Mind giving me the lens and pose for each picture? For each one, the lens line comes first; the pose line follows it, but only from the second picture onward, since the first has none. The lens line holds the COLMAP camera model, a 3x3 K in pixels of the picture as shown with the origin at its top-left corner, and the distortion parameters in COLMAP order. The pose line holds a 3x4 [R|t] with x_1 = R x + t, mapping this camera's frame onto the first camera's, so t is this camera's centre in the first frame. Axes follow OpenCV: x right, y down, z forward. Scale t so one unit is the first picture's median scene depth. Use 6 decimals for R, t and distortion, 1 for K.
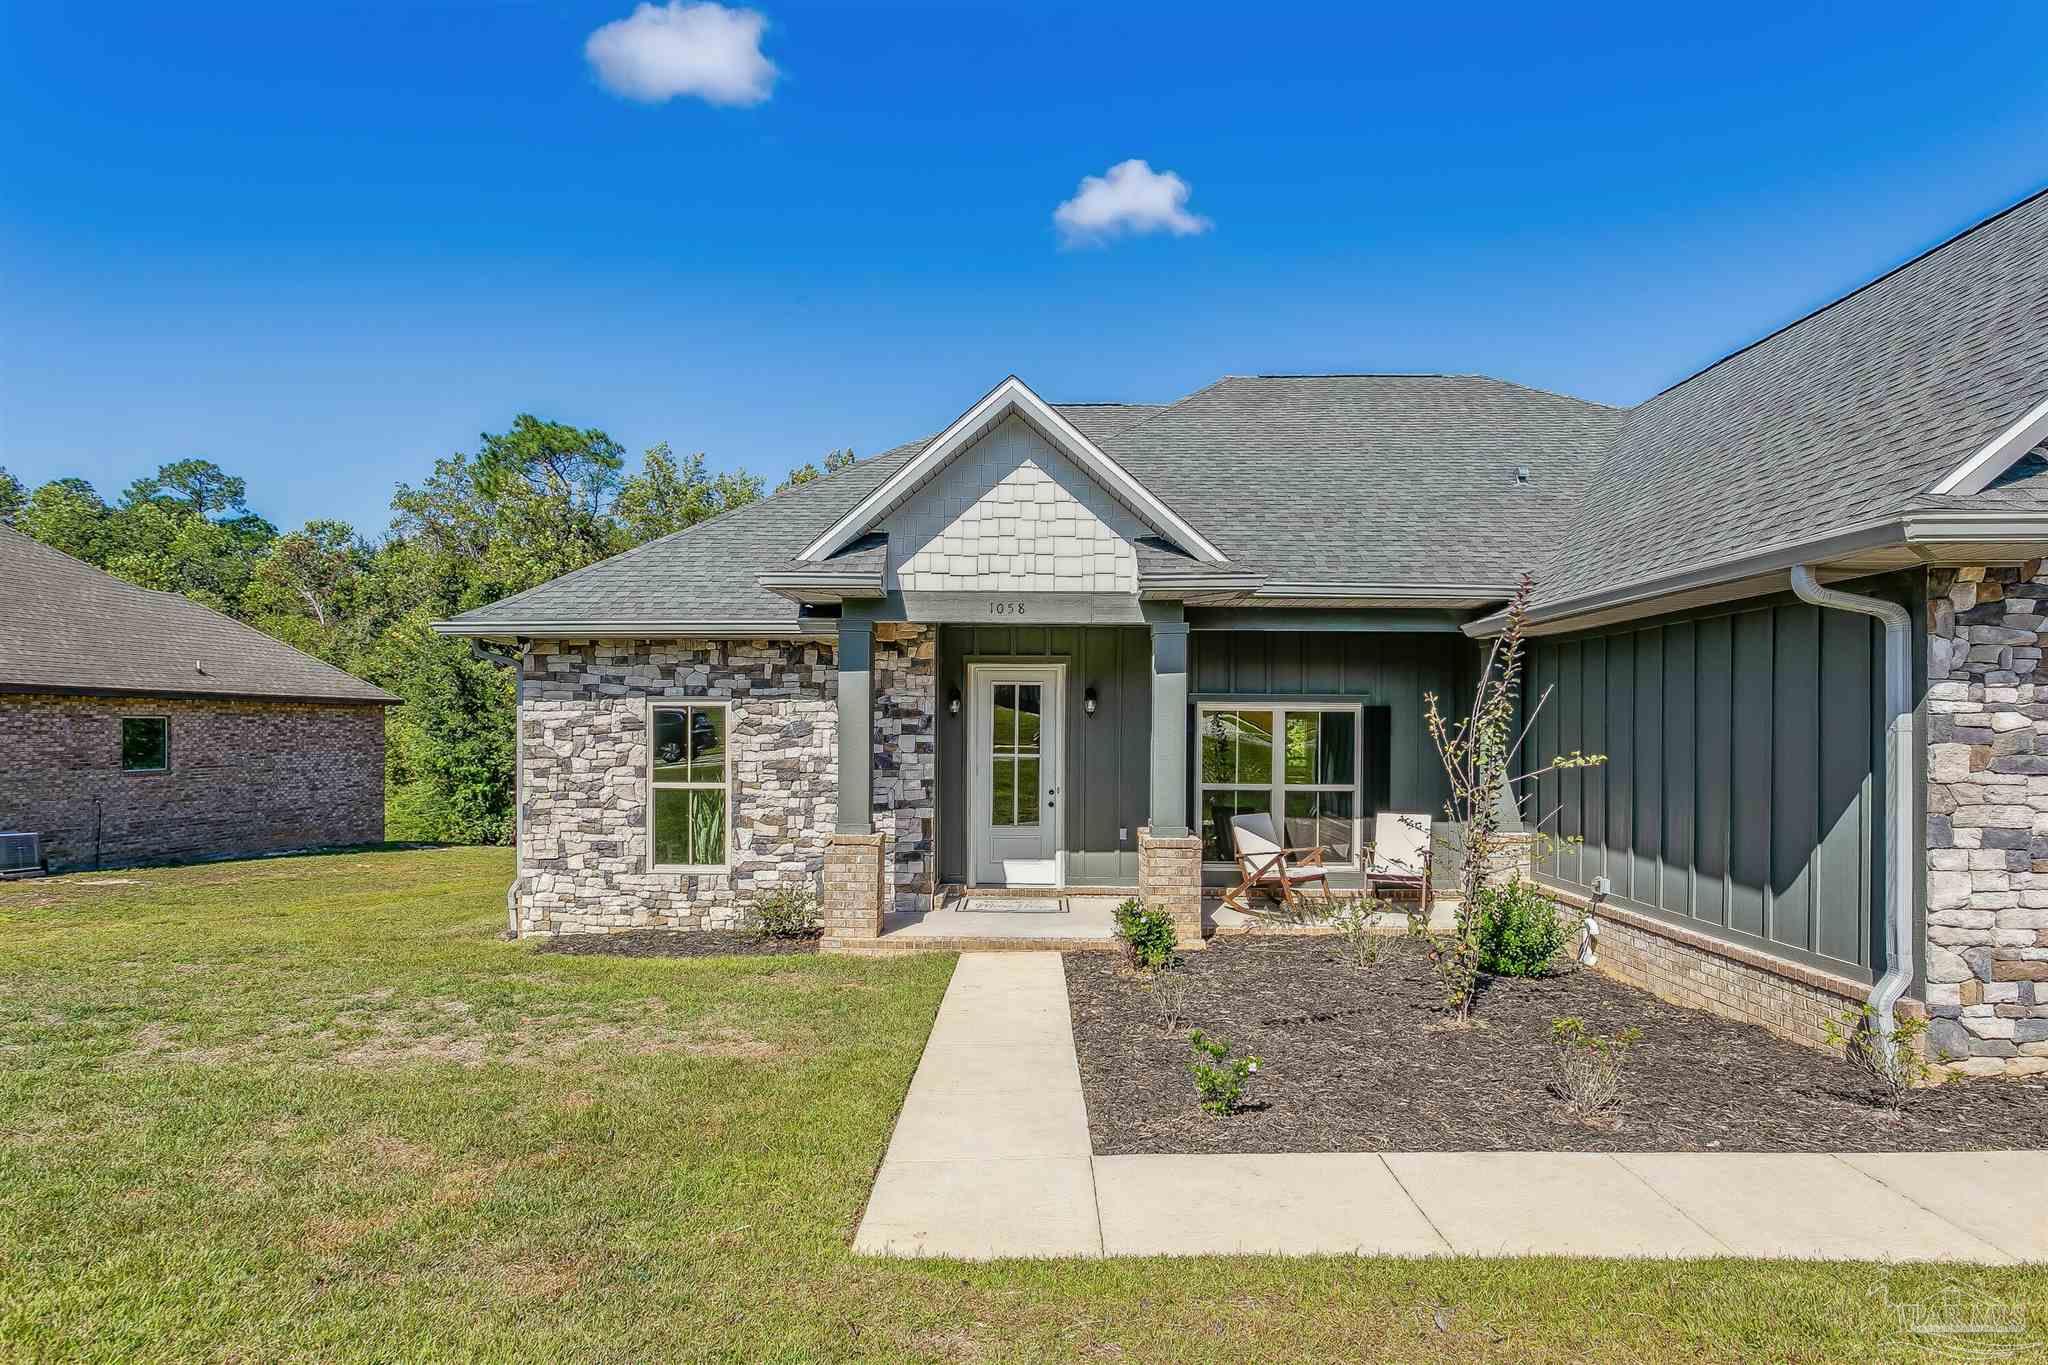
lens RADIAL K [[1040.1, 0, 1025.8], [0, 1040.1, 712.9], [0, 0, 1]] dist [-0.010166, 0.001228]
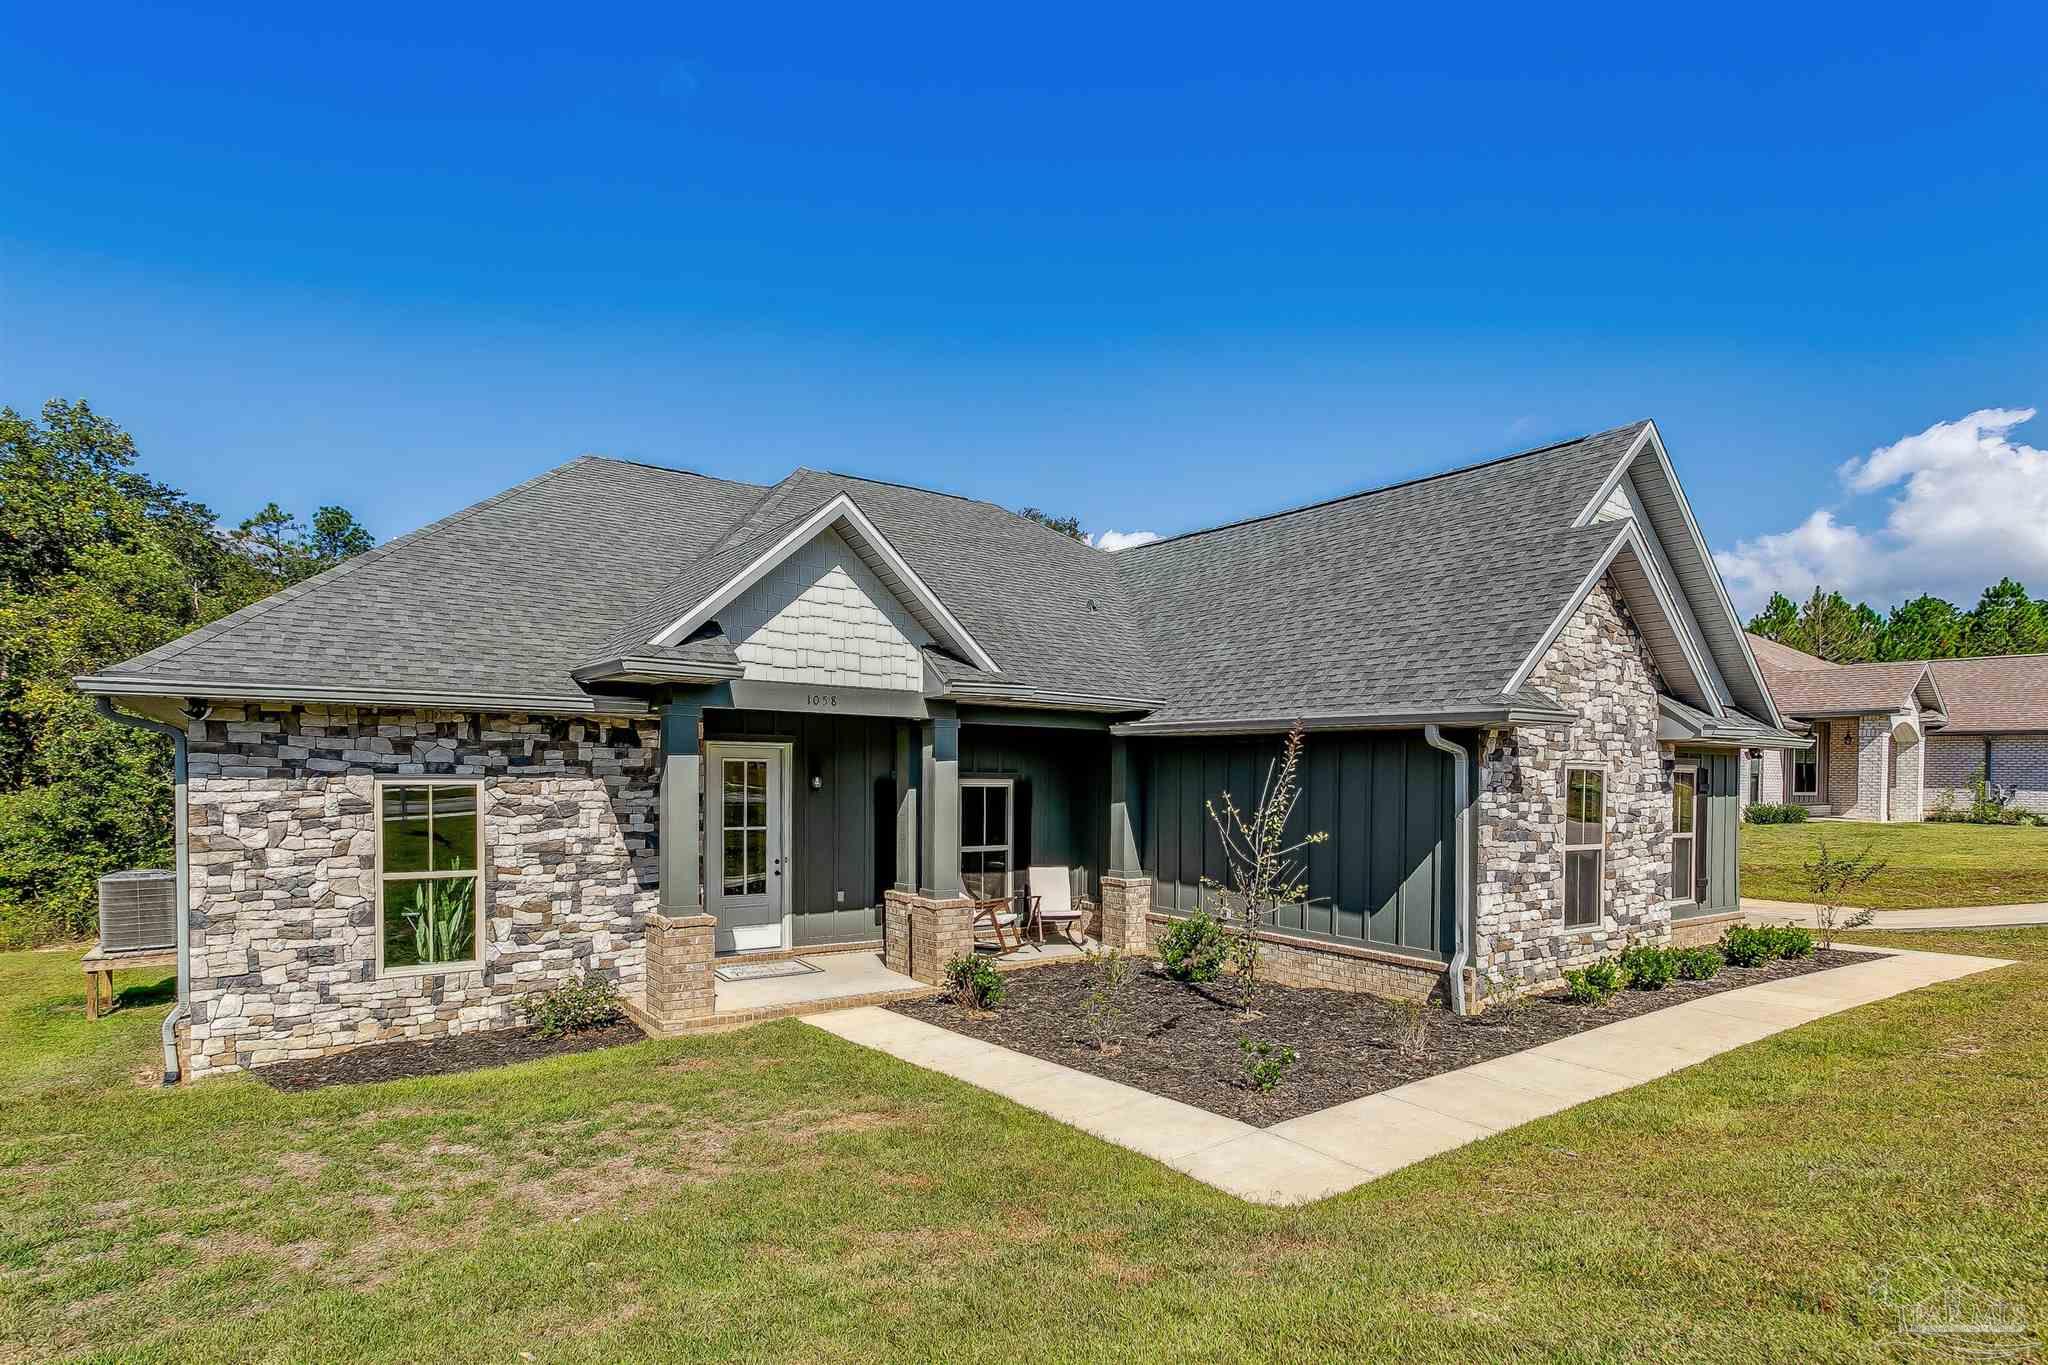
lens RADIAL K [[992.1, 0, 1025.9], [0, 992.1, 774.1], [0, 0, 1]] dist [0.005615, 0.000689]
pose [[0.816356, 0.006338, 0.577514, -0.403872], [-0.017104, 0.999766, 0.013206, -0.036249], [-0.577295, -0.020659, 0.816274, 0.016872]]
